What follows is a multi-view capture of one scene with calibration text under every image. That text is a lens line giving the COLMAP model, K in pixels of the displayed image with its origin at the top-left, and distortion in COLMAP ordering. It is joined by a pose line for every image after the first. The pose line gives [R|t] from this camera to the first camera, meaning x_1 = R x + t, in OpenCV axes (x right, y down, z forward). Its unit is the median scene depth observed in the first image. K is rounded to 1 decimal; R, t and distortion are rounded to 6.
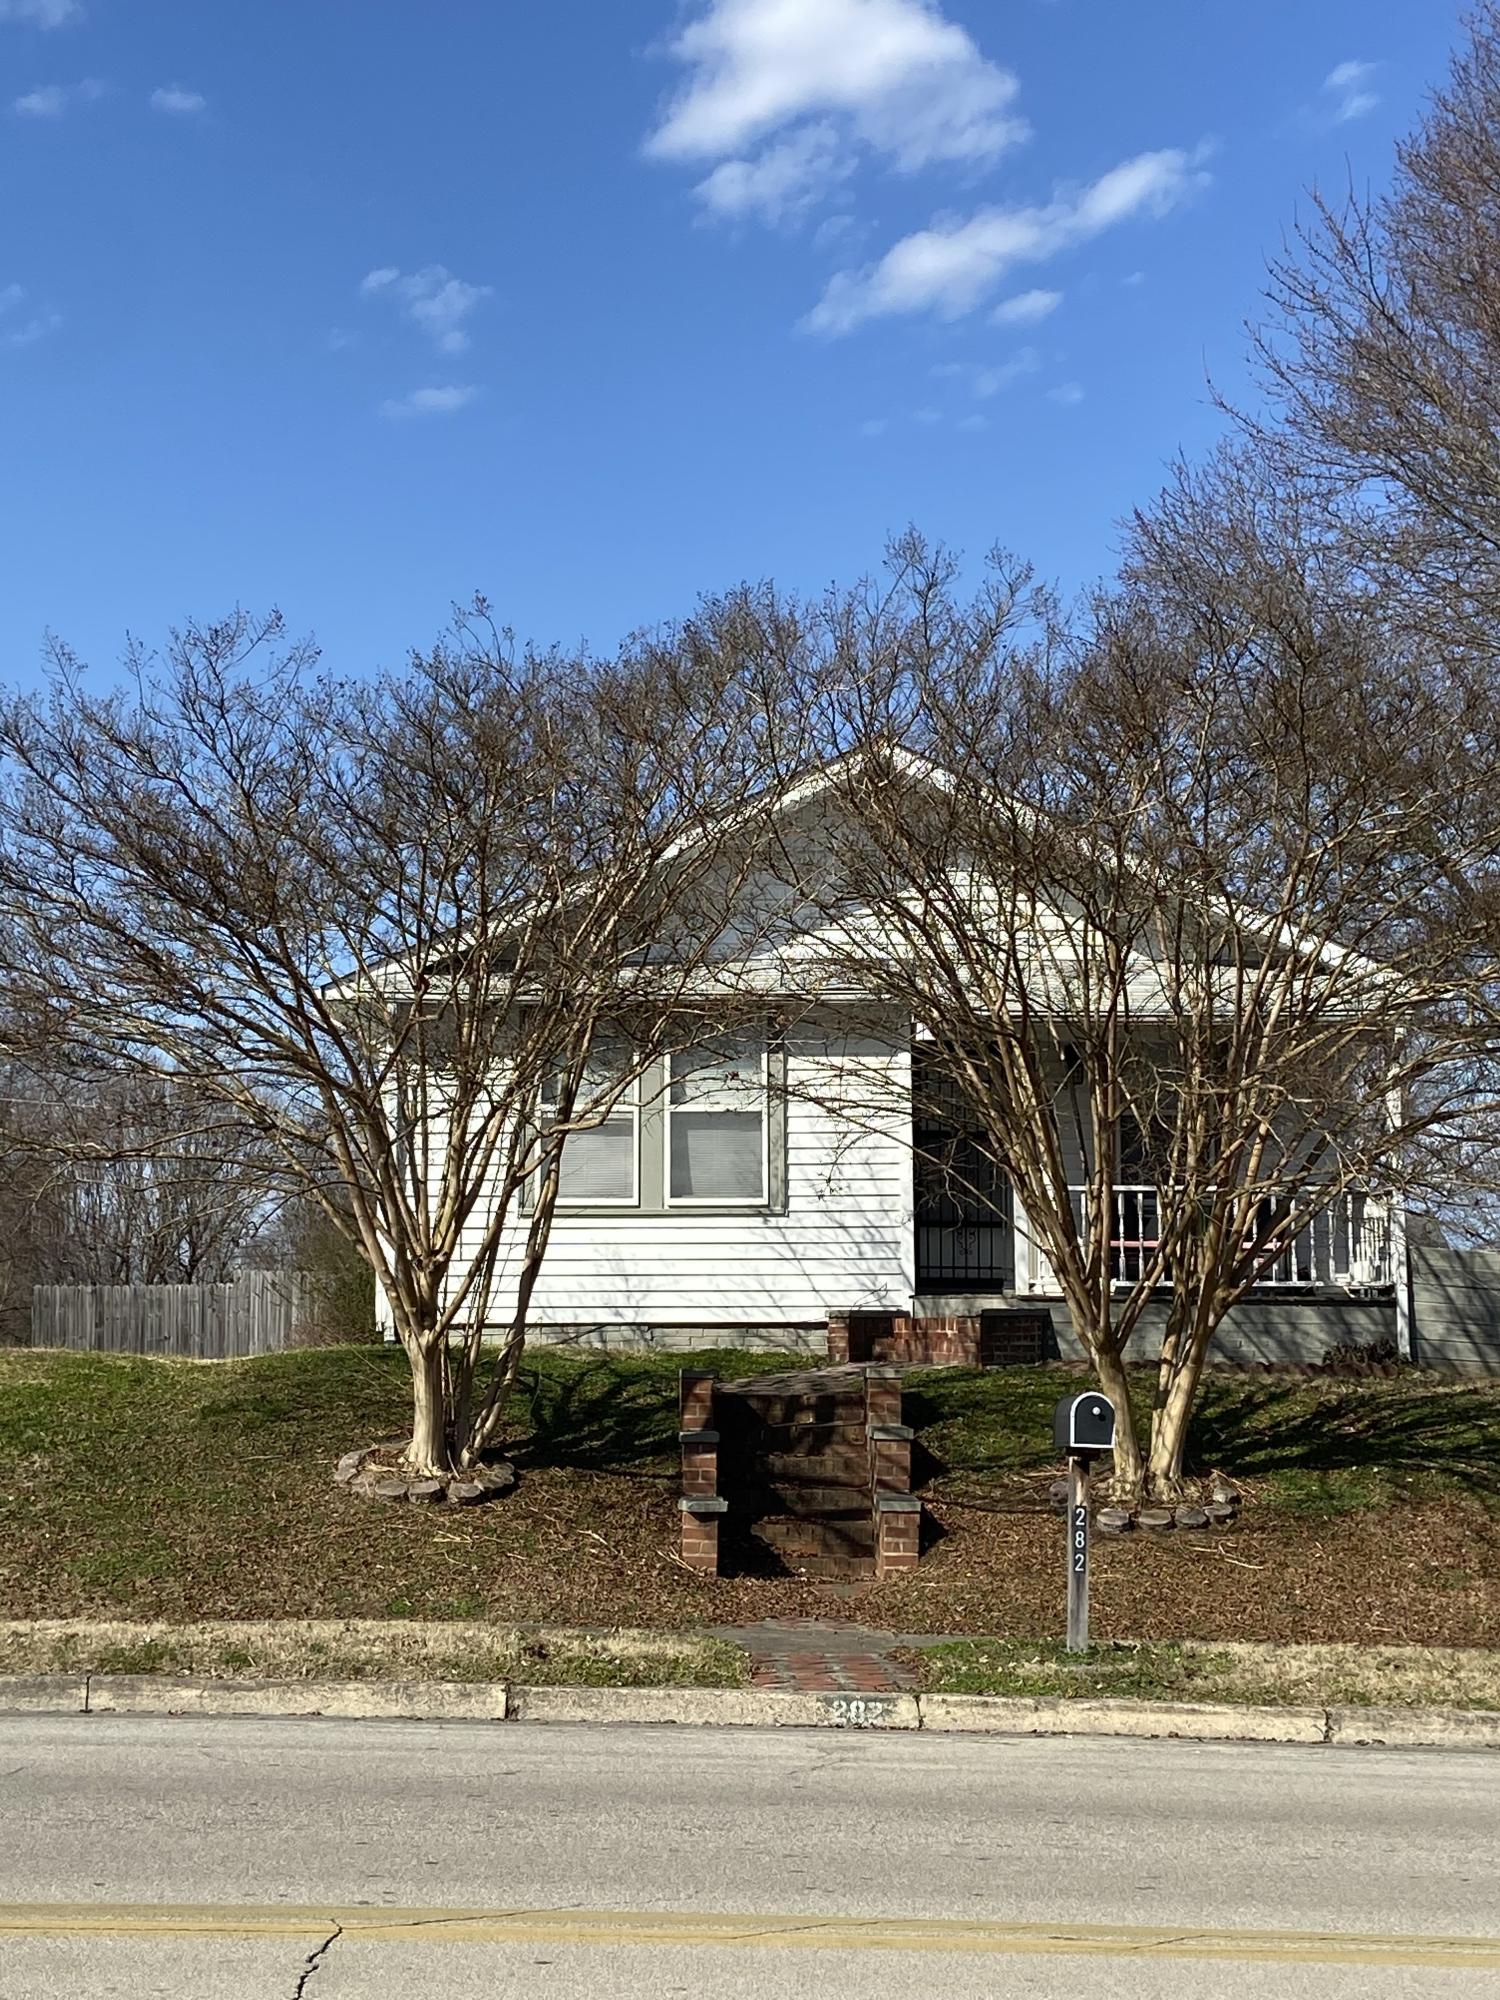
lens RADIAL K [[3007.3, 0, 750.0], [0, 3007.3, 1000.0], [0, 0, 1]] dist [0.127424, -0.064682]
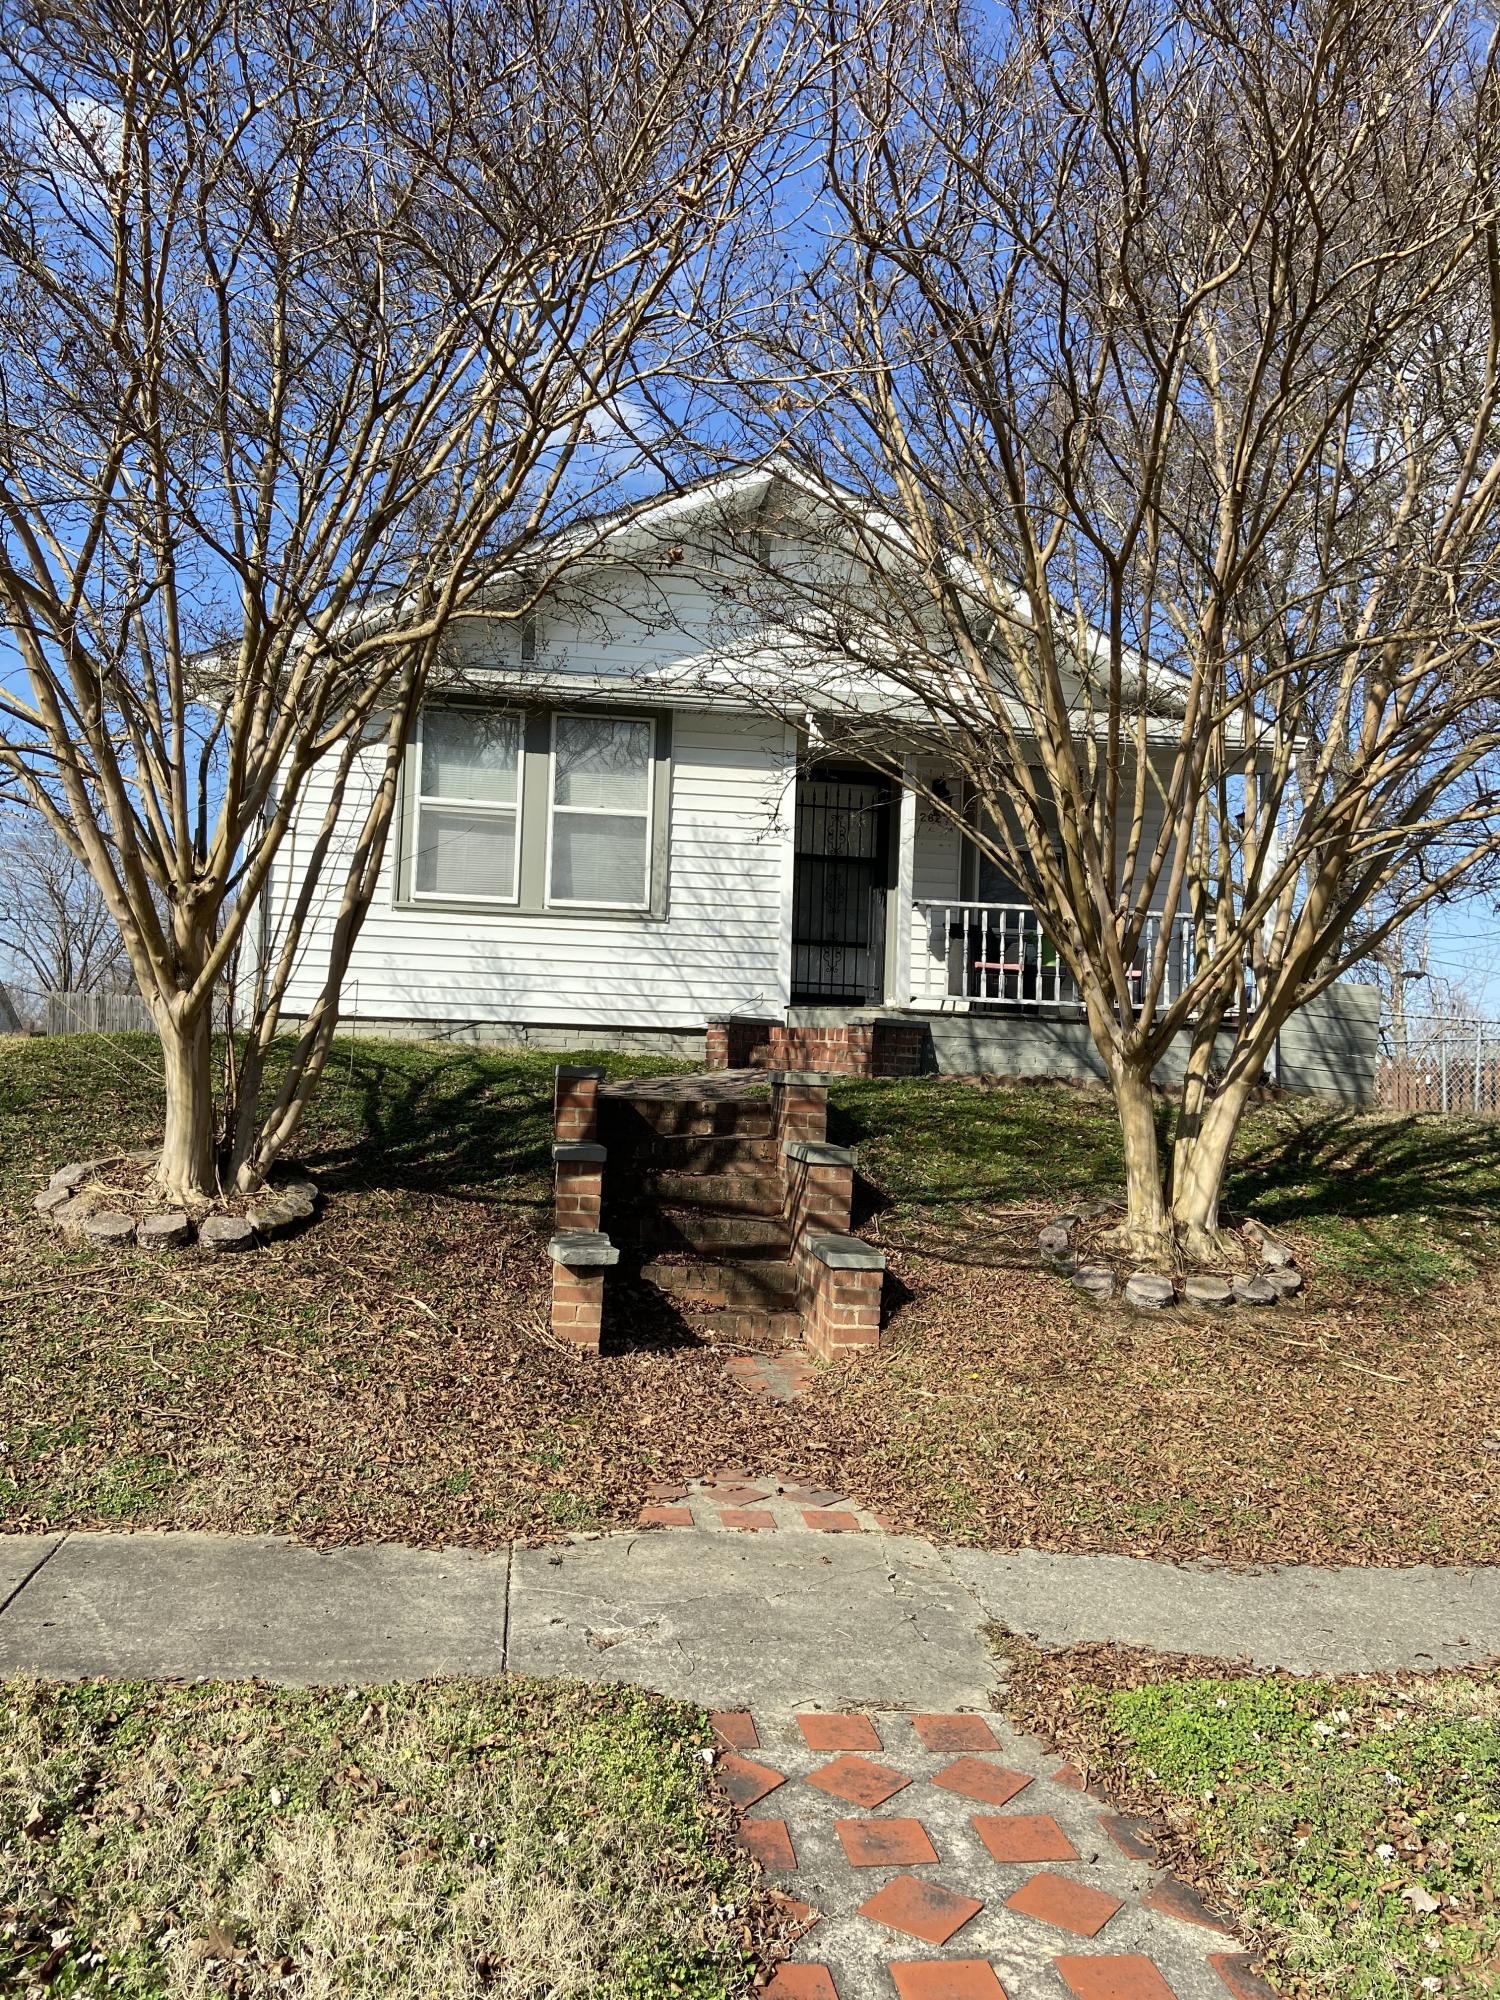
lens RADIAL K [[1487.9, 0, 750.0], [0, 1487.9, 1000.0], [0, 0, 1]] dist [0.101315, -0.001630]
pose [[0.993142, 0.042099, 0.109075, -0.015870], [-0.049307, 0.996715, 0.064251, 0.075891], [-0.106012, -0.069188, 0.991955, 0.592585]]
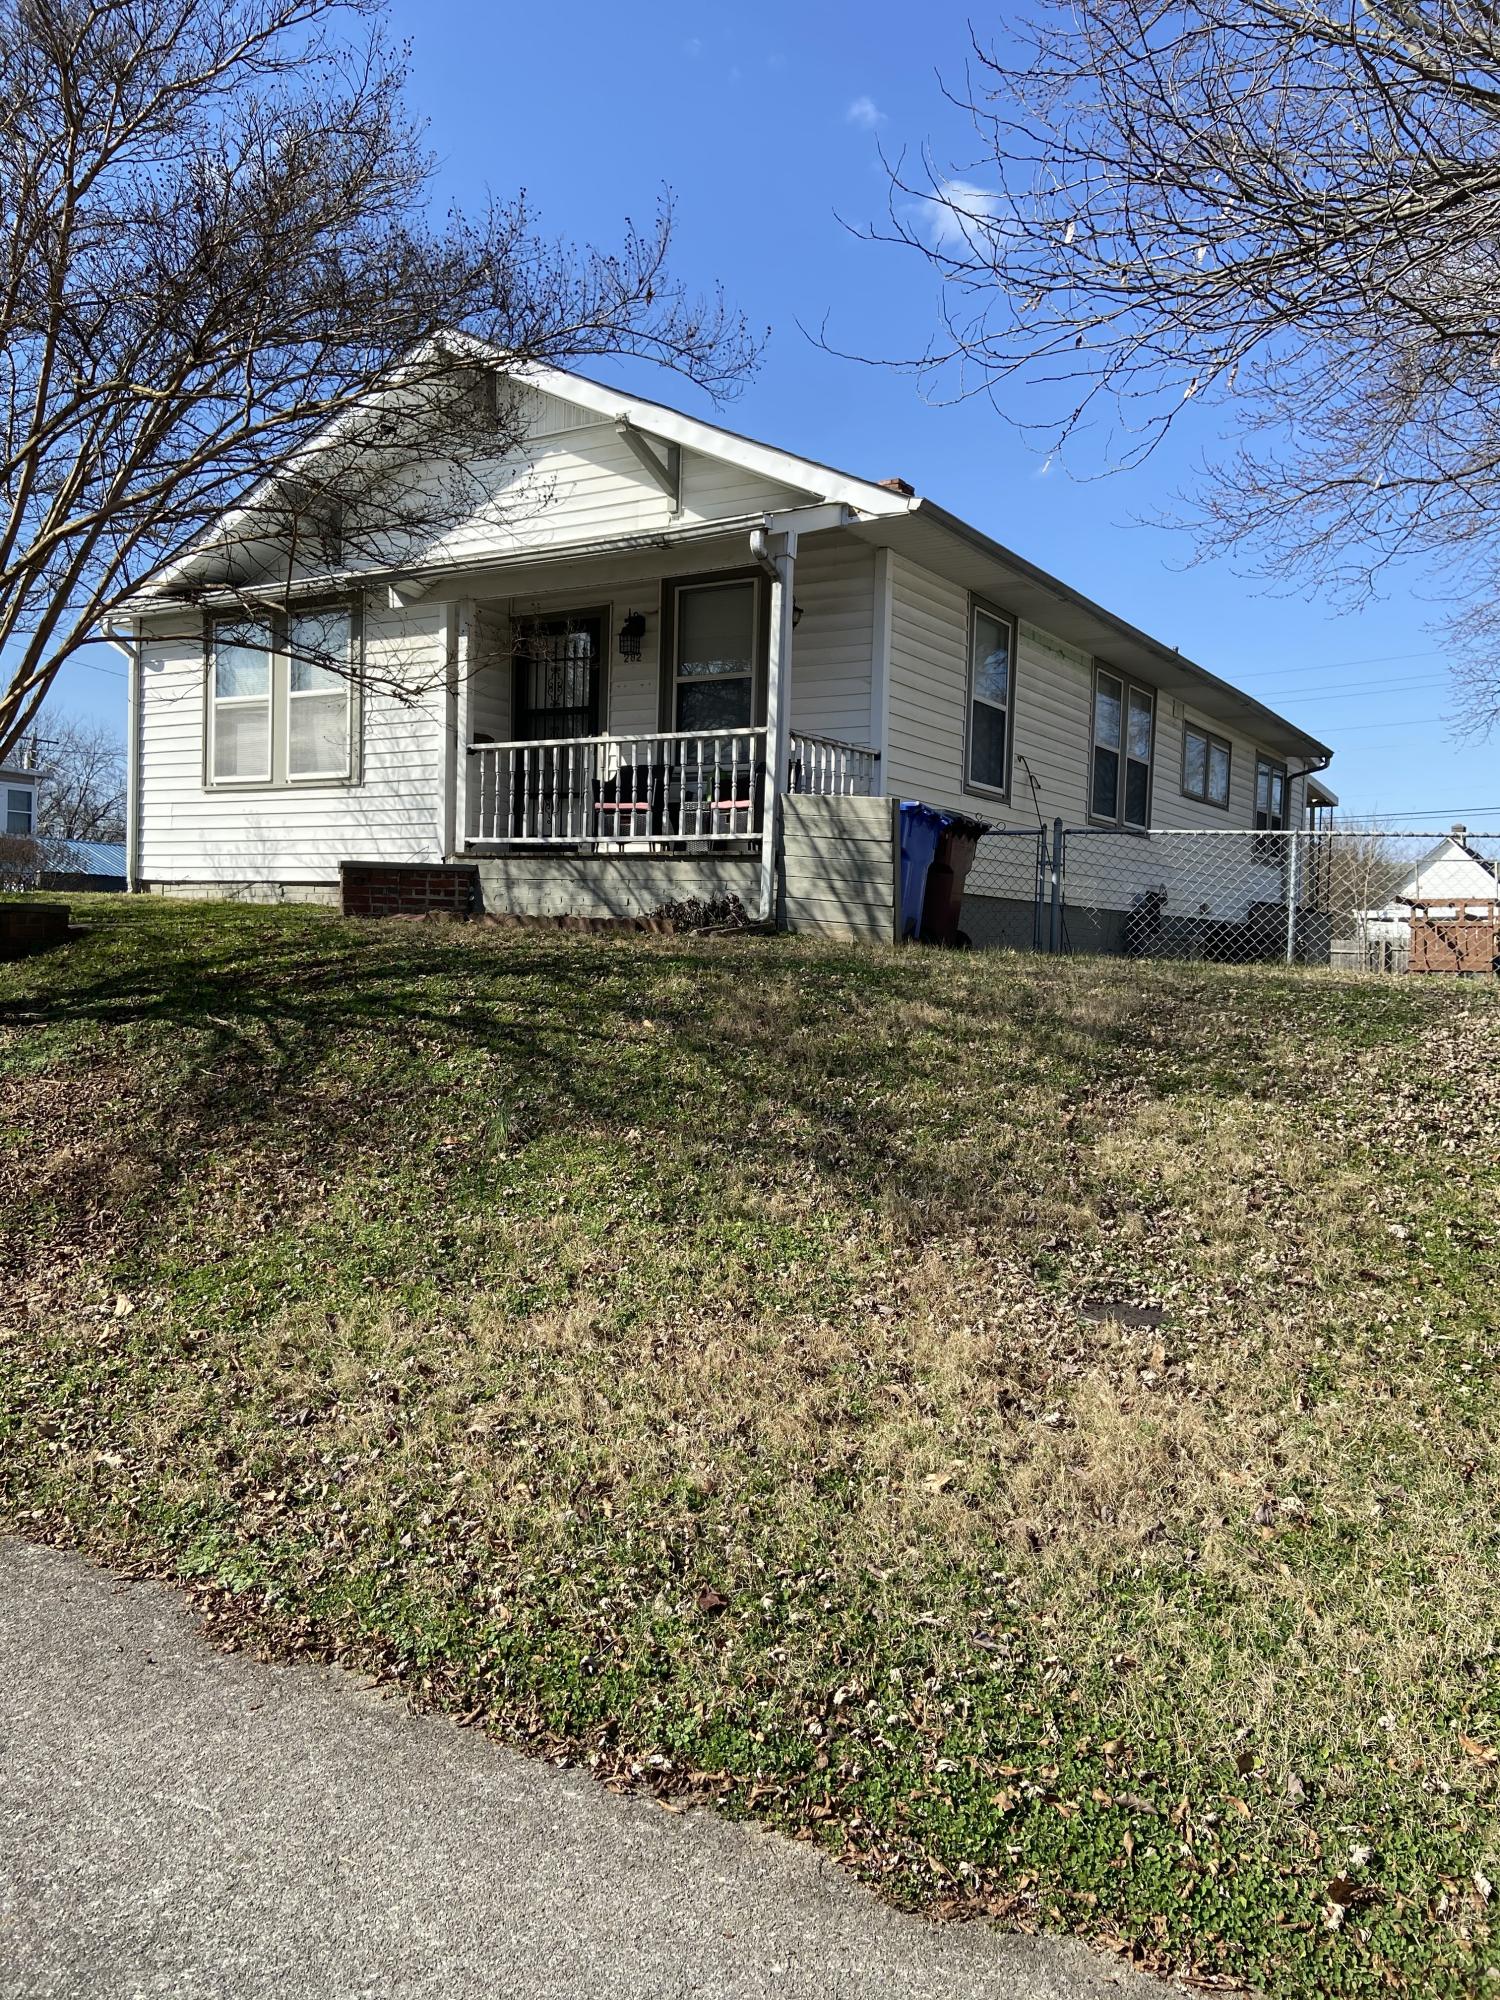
lens RADIAL K [[1603.9, 0, 750.0], [0, 1603.9, 1000.0], [0, 0, 1]] dist [-0.002949, -0.001679]
pose [[0.840419, 0.043724, -0.540171, 0.546508], [0.032078, 0.990979, 0.130123, 0.091442], [0.540988, -0.126685, 0.831434, 0.672848]]
